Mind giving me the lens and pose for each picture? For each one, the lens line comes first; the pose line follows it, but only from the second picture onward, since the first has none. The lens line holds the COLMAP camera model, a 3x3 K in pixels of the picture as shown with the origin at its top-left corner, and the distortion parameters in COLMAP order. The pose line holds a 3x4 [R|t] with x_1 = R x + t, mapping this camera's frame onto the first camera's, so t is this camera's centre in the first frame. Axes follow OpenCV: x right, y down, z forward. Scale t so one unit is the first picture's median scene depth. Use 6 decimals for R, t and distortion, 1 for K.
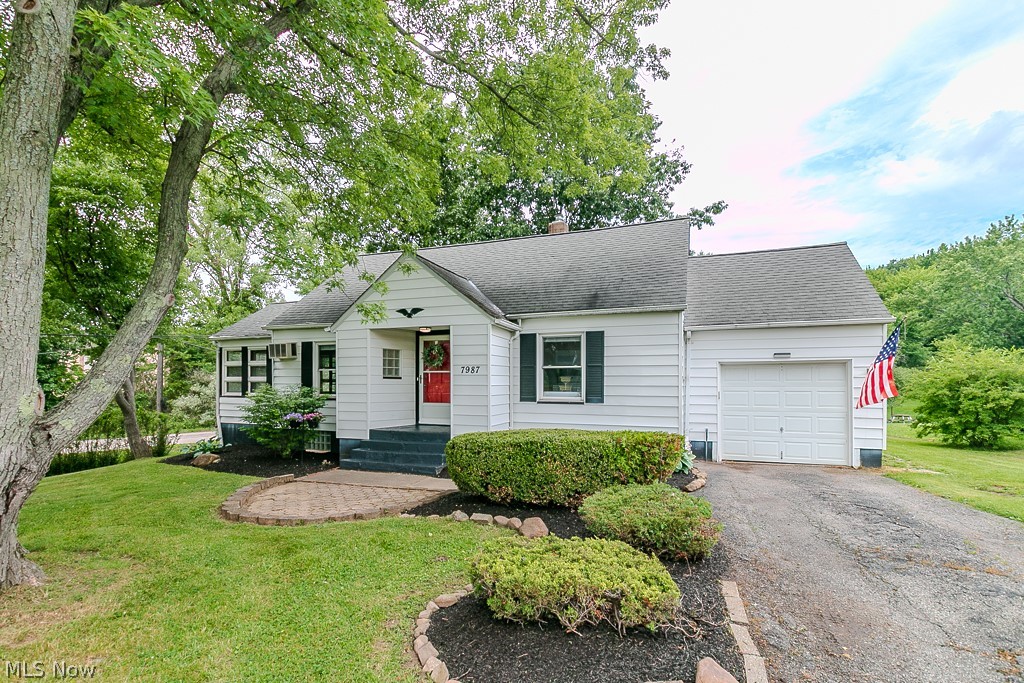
lens RADIAL K [[482.2, 0, 505.5], [0, 482.2, 389.6], [0, 0, 1]] dist [0.000221, -0.001546]
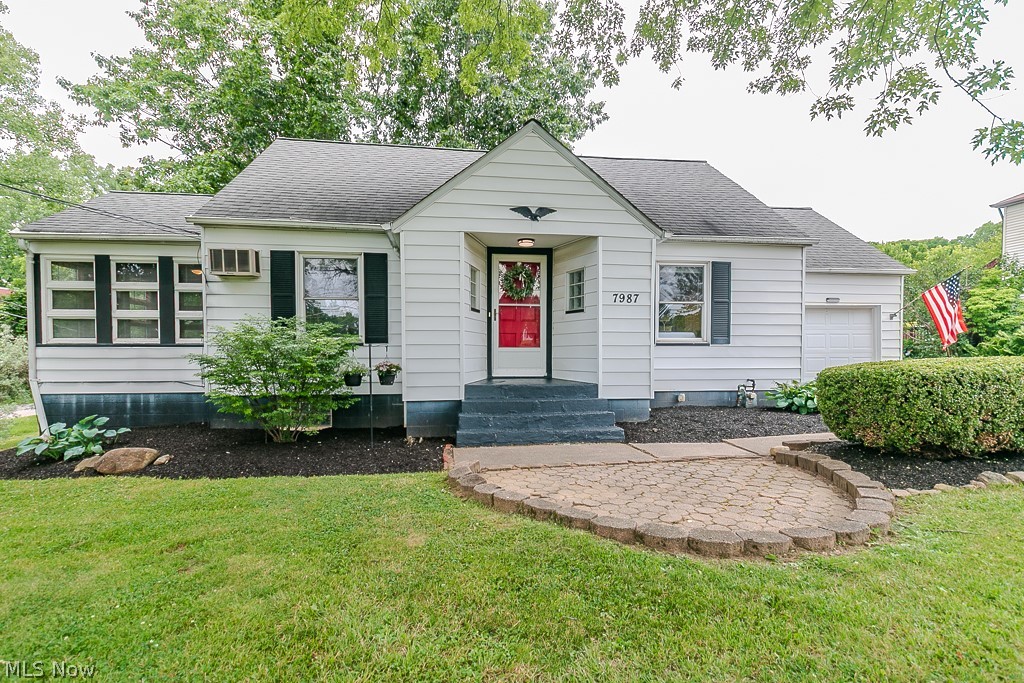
lens RADIAL K [[482.2, 0, 538.3], [0, 482.2, 366.8], [0, 0, 1]] dist [0.000221, -0.001546]
pose [[0.880576, -0.021503, 0.473417, -0.499077], [0.008785, 0.999539, 0.029060, 0.038924], [-0.473824, -0.021430, 0.880359, 0.363322]]
